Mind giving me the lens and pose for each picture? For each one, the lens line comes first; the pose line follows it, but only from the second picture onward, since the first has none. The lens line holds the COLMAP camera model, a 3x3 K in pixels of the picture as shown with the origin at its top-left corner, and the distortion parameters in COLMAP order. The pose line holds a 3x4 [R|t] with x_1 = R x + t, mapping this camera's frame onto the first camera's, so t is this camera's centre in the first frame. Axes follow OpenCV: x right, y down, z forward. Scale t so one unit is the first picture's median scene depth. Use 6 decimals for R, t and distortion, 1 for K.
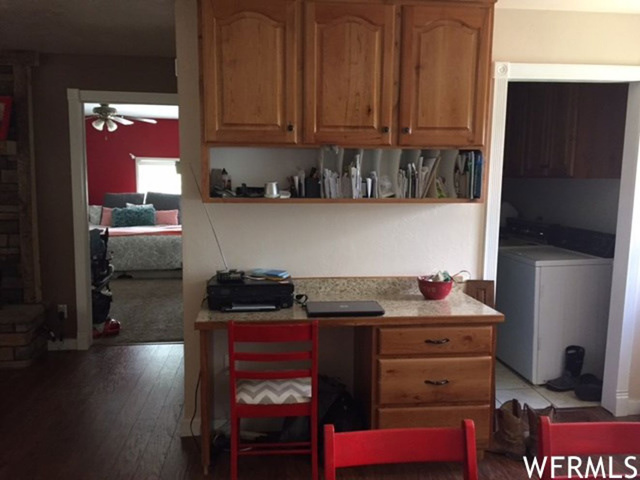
lens RADIAL K [[544.0, 0, 320.6], [0, 544.0, 240.6], [0, 0, 1]] dist [0.050951, -0.015014]
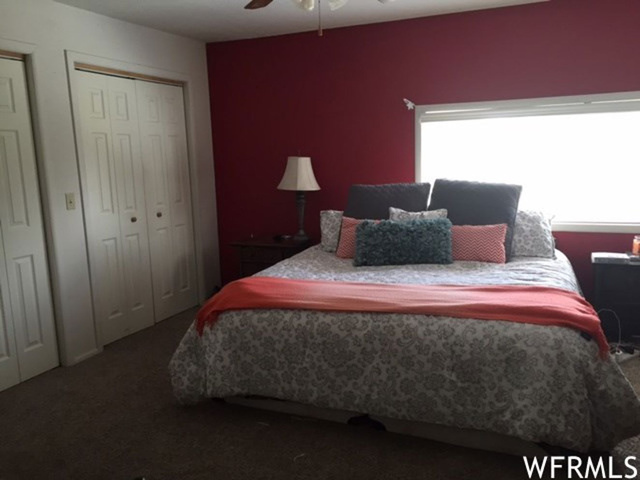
lens RADIAL K [[544.0, 0, 319.9], [0, 544.0, 242.5], [0, 0, 1]] dist [0.050951, -0.015014]
pose [[0.864112, 0.042633, -0.501491, -0.205350], [-0.016619, 0.998280, 0.056230, -0.073195], [0.503026, -0.040255, 0.863334, 0.670939]]
